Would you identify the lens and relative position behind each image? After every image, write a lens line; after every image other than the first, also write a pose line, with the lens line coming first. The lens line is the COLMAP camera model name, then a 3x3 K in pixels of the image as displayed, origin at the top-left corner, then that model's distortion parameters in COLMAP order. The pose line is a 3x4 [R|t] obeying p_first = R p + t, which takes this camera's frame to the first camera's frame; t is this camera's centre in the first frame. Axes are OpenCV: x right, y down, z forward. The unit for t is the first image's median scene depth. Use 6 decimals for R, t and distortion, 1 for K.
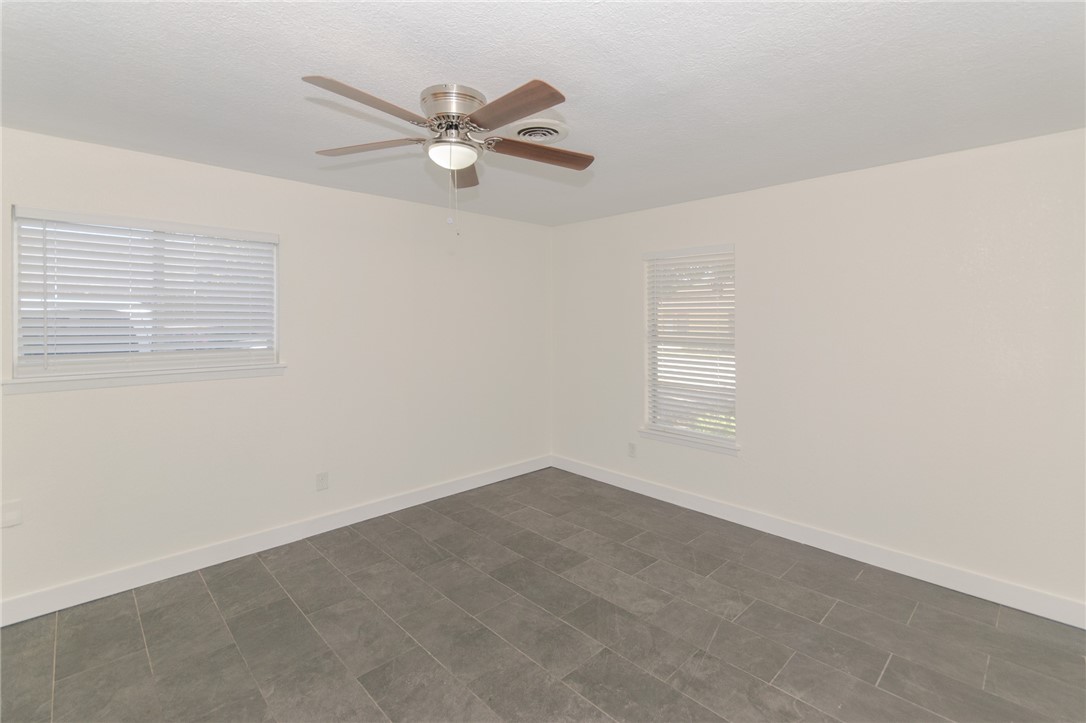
lens RADIAL K [[485.6, 0, 543.0], [0, 485.6, 361.5], [0, 0, 1]] dist [0.000921, 0.000103]
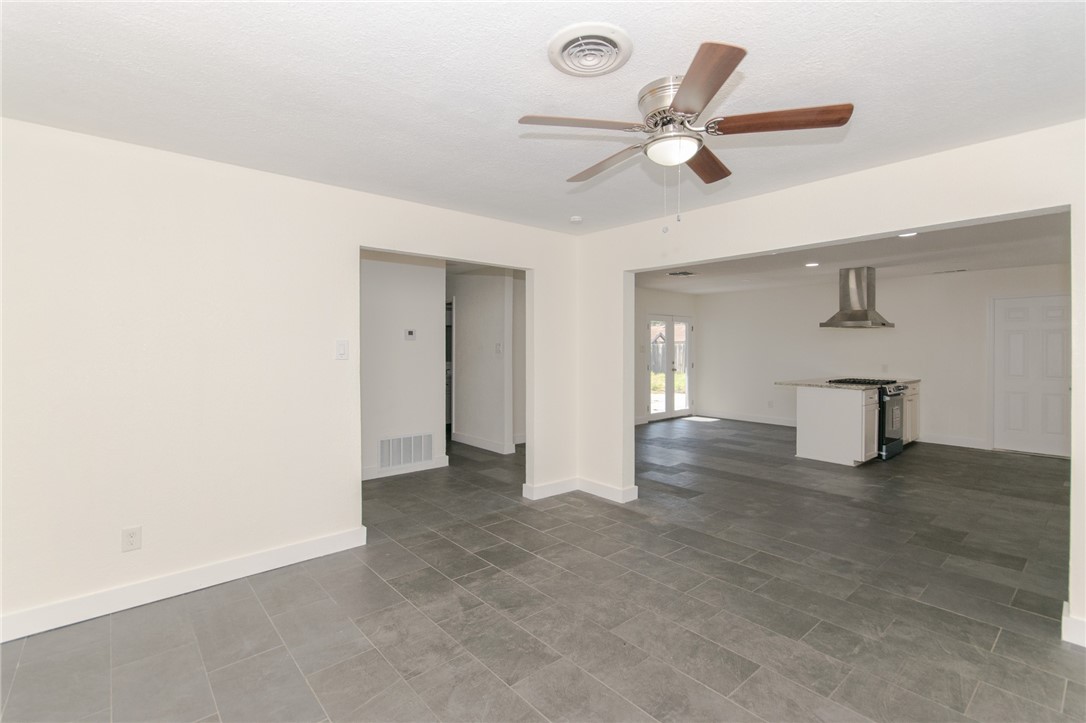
lens RADIAL K [[498.3, 0, 541.3], [0, 498.3, 350.7], [0, 0, 1]] dist [0.000708, -0.000240]
pose [[-0.998337, -0.000061, 0.057649, 0.020969], [0.005060, 0.996048, 0.088671, -0.109241], [-0.057426, 0.088815, -0.994391, 1.999584]]
